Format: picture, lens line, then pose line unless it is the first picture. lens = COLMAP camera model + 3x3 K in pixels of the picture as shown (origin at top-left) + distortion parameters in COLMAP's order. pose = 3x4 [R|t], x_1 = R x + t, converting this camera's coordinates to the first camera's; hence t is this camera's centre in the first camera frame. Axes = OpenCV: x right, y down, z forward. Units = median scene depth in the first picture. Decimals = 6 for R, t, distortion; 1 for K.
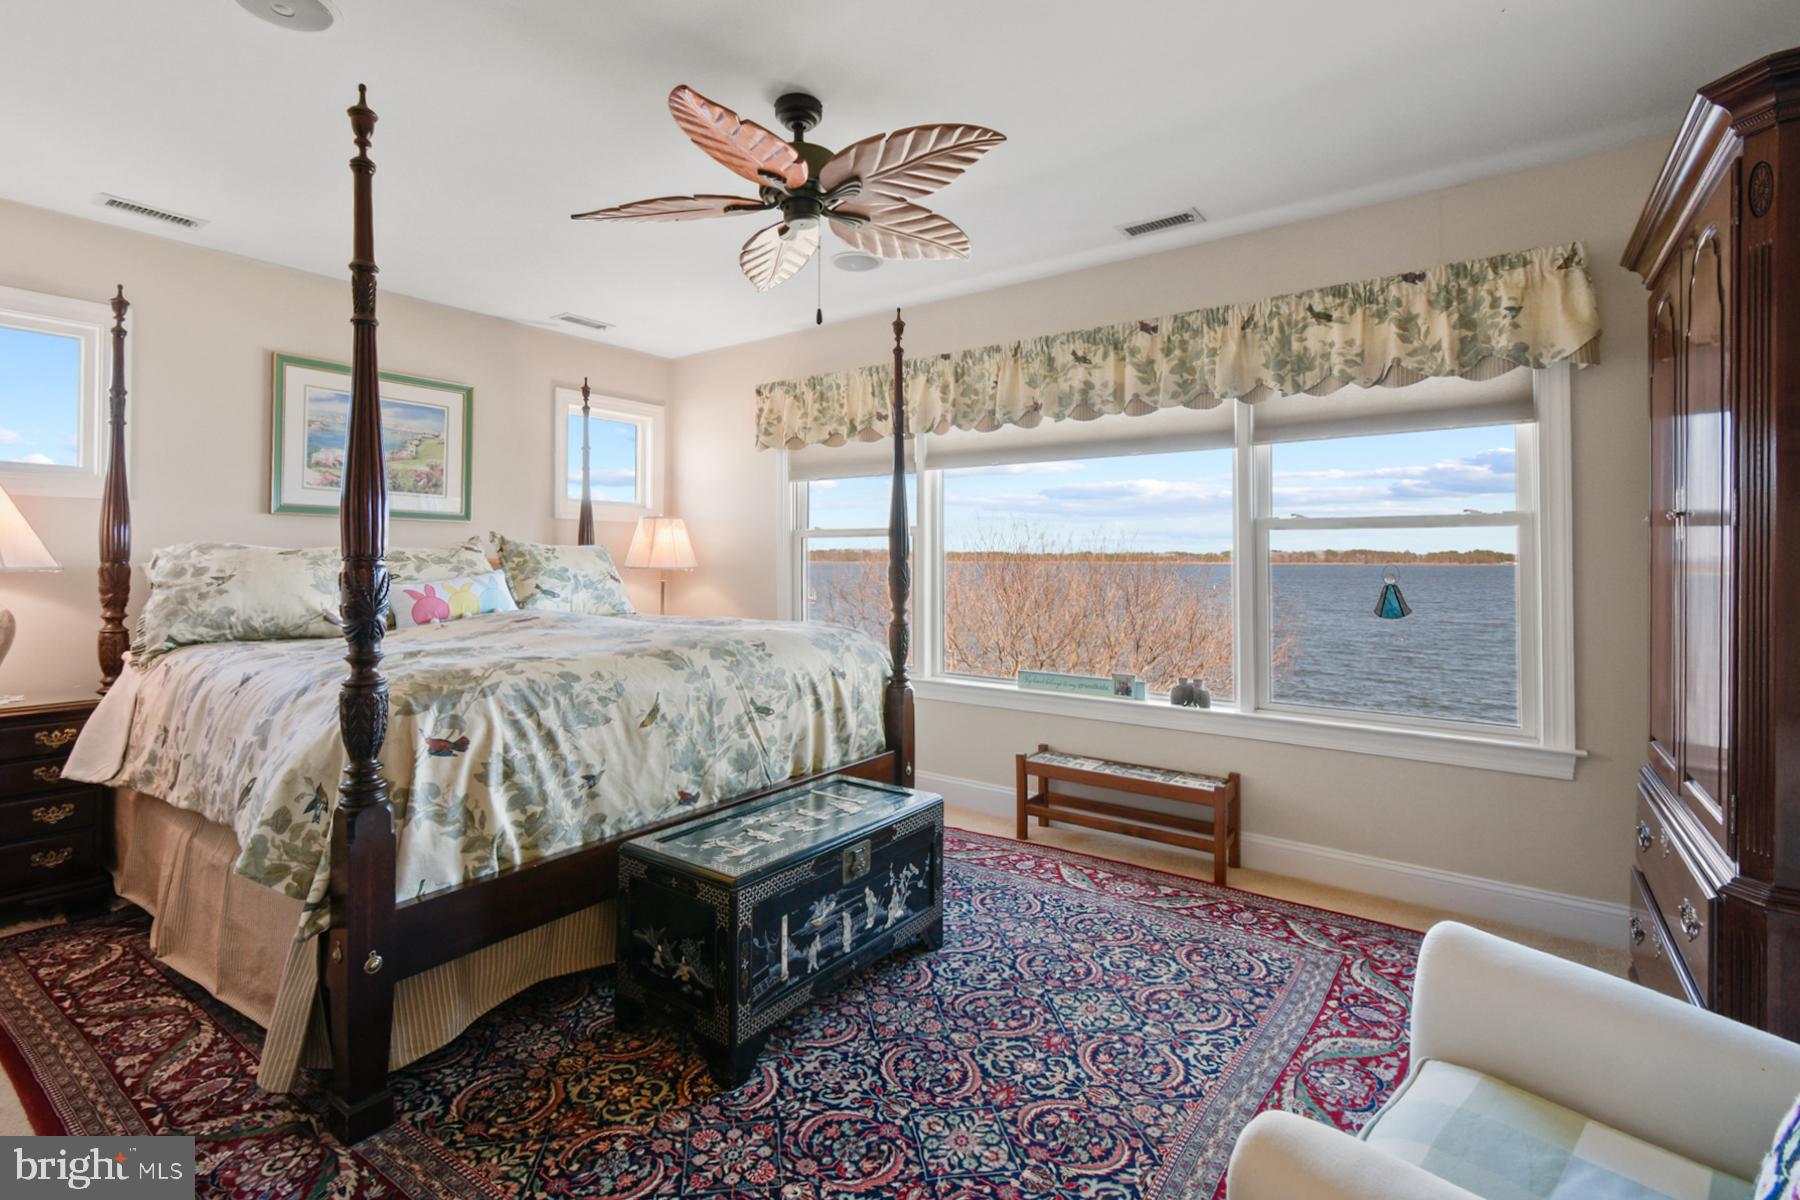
lens RADIAL K [[819.2, 0, 893.7], [0, 819.2, 558.4], [0, 0, 1]] dist [0.006304, -0.001901]
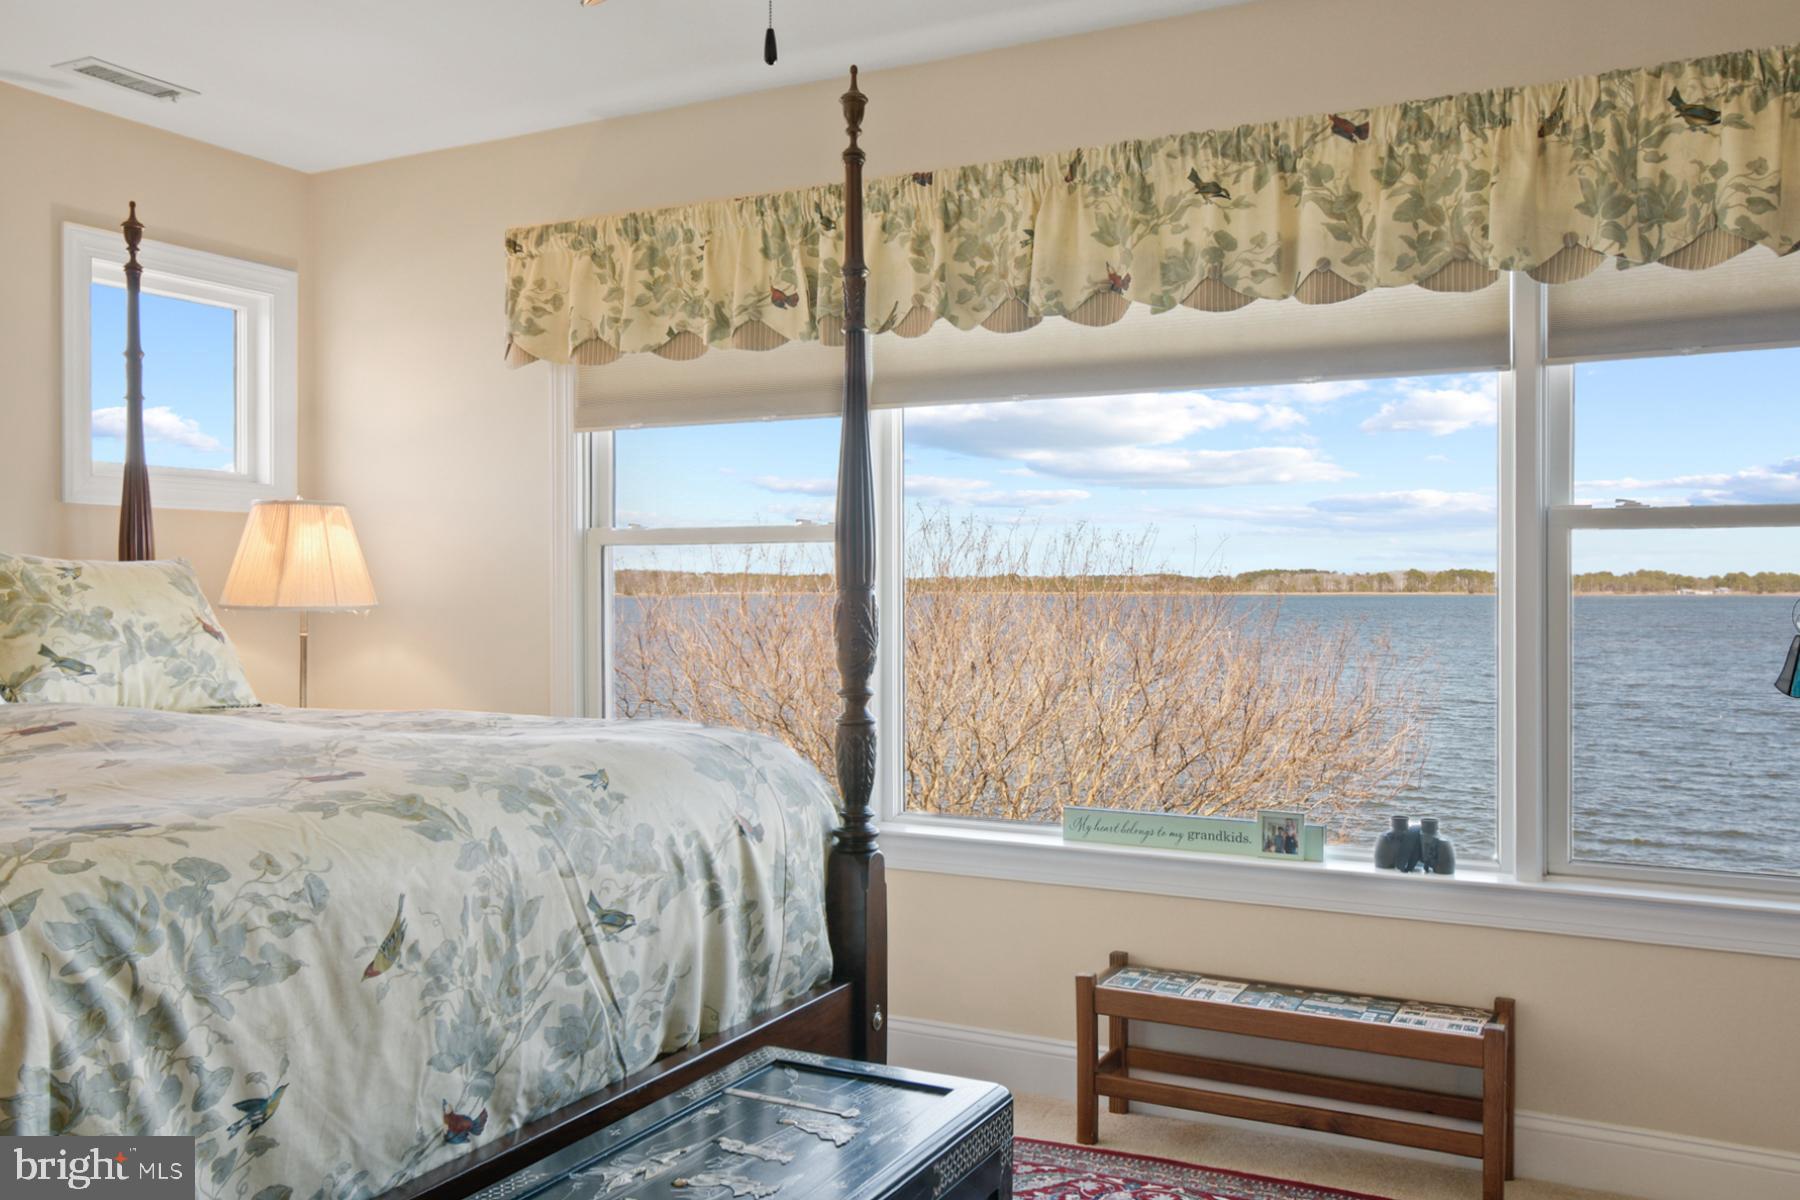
lens RADIAL K [[1488.8, 0, 892.1], [0, 1488.8, 612.4], [0, 0, 1]] dist [0.010531, -0.008244]
pose [[0.989022, -0.005317, 0.147675, -0.103312], [0.002731, 0.999839, 0.017707, -0.000427], [-0.147746, -0.017109, 0.988877, 0.126369]]
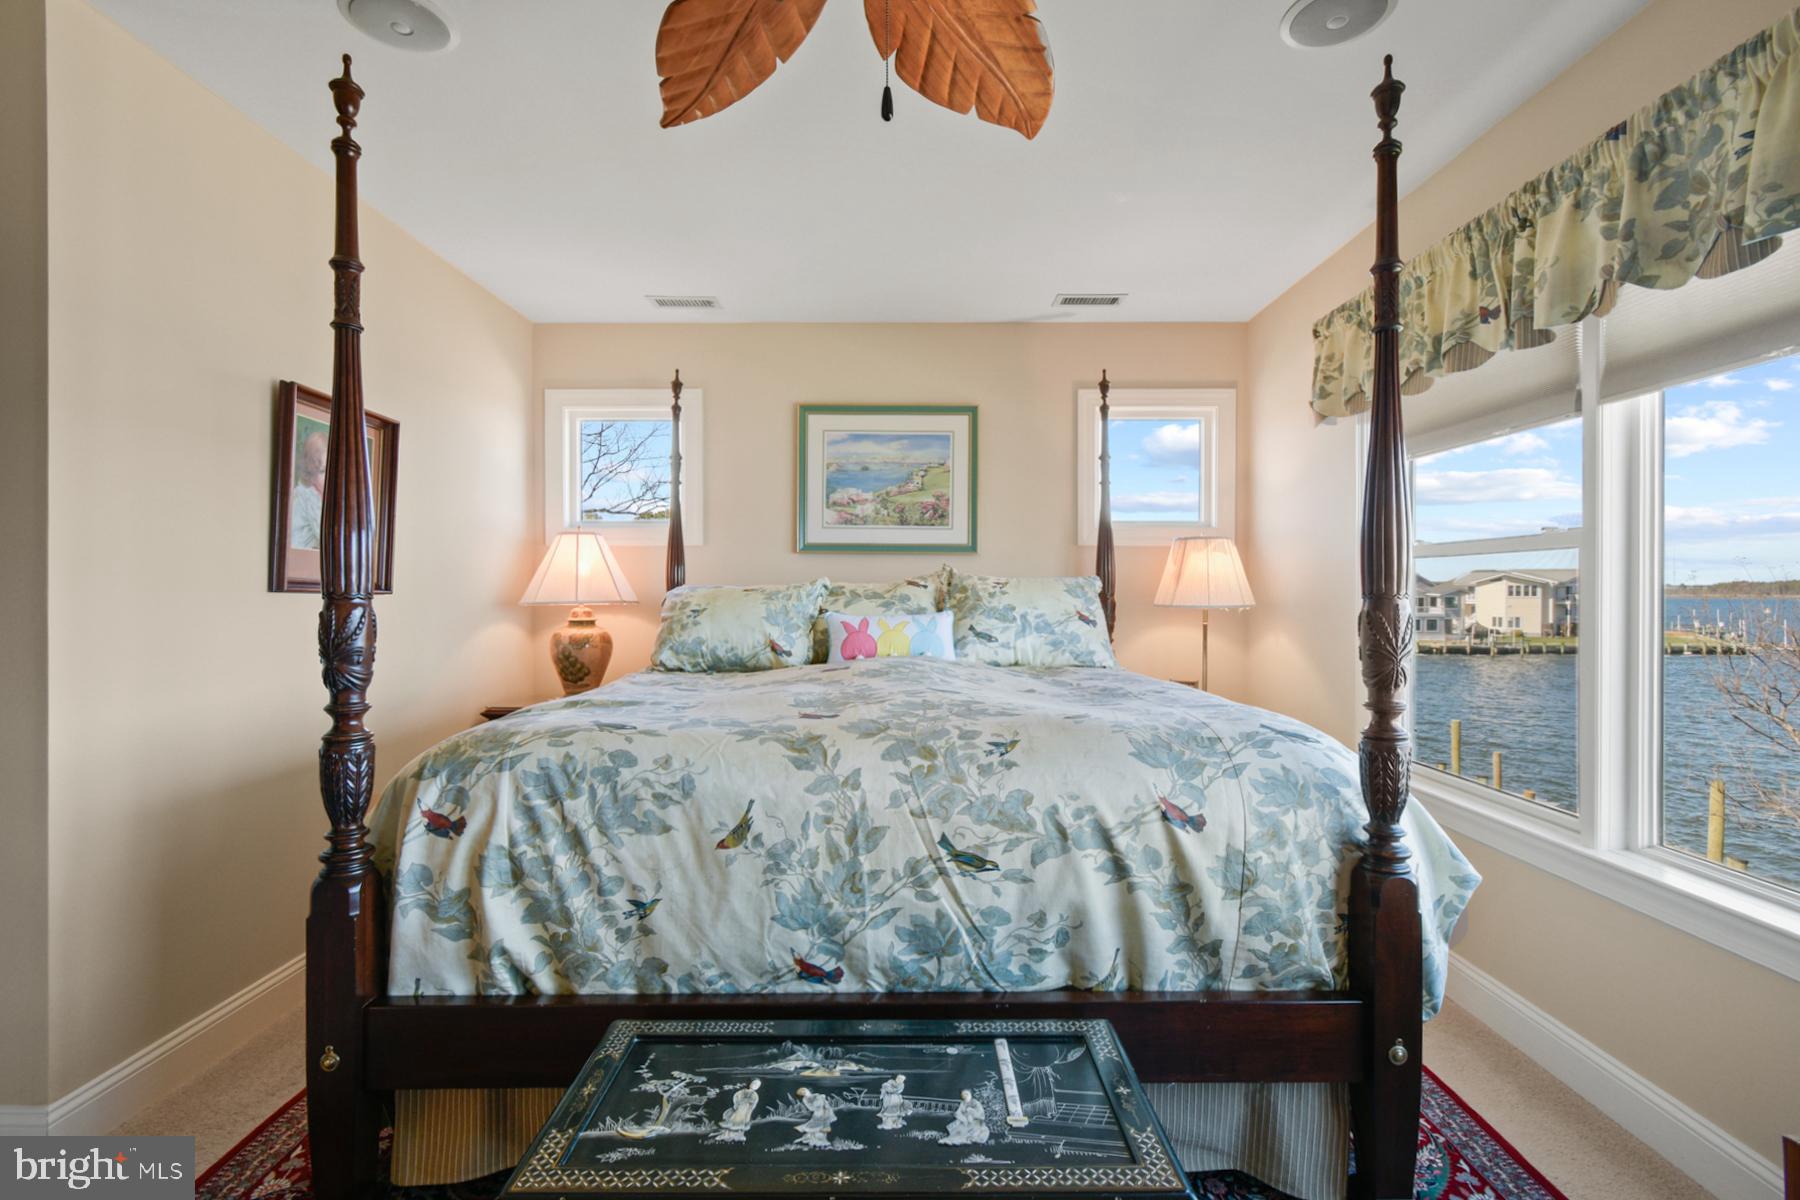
lens RADIAL K [[819.2, 0, 903.0], [0, 819.2, 601.9], [0, 0, 1]] dist [0.006304, -0.001901]
pose [[0.596177, 0.009529, -0.802797, 0.221391], [0.000339, 0.999926, 0.012120, -0.002384], [0.802853, -0.007498, 0.596130, 0.503821]]
